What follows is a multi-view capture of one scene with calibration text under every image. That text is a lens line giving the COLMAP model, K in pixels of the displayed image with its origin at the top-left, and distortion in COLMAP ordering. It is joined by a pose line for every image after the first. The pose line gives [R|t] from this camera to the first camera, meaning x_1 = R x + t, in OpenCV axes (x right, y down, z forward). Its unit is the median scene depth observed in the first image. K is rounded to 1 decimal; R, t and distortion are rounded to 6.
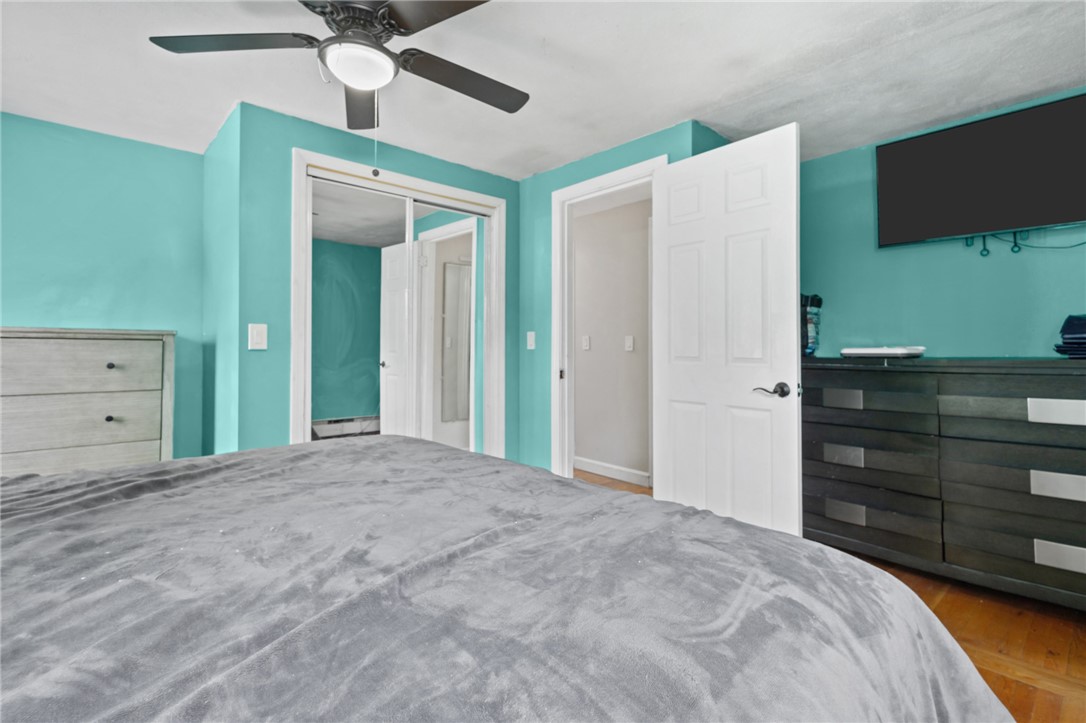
lens RADIAL K [[504.6, 0, 549.7], [0, 504.6, 341.1], [0, 0, 1]] dist [0.001121, 0.001210]
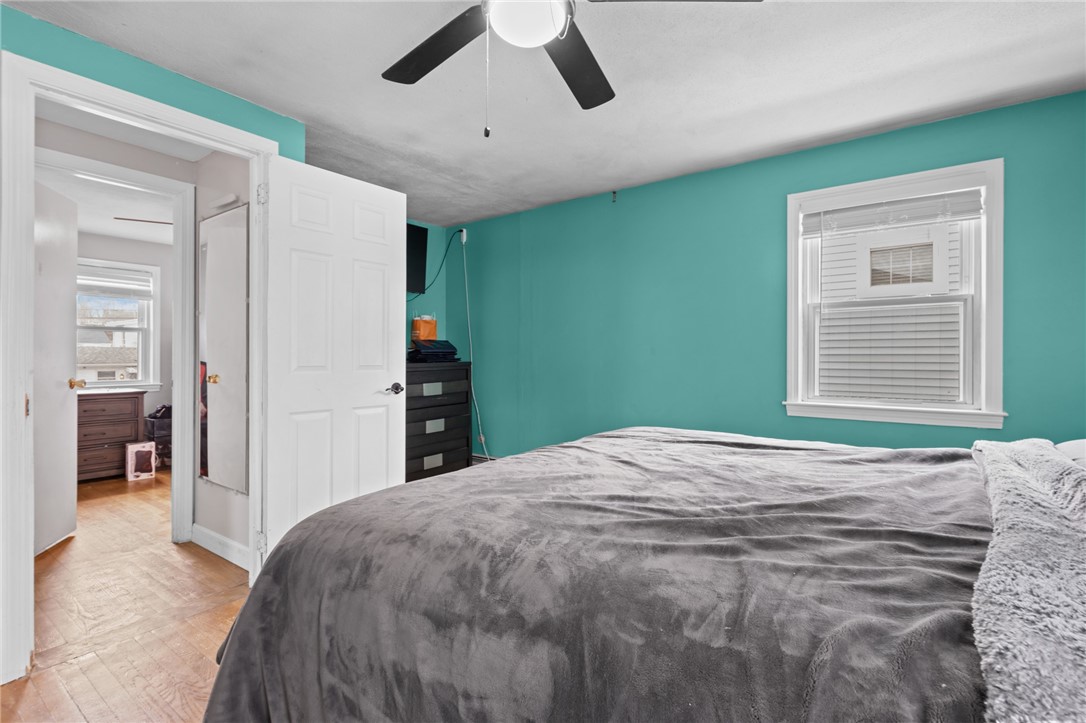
lens RADIAL K [[504.6, 0, 548.4], [0, 504.6, 361.1], [0, 0, 1]] dist [0.001121, 0.001210]
pose [[-0.191425, -0.006883, 0.981483, -0.917545], [-0.010483, 0.999933, 0.004968, 0.013046], [-0.981451, -0.009338, -0.191484, 0.849142]]
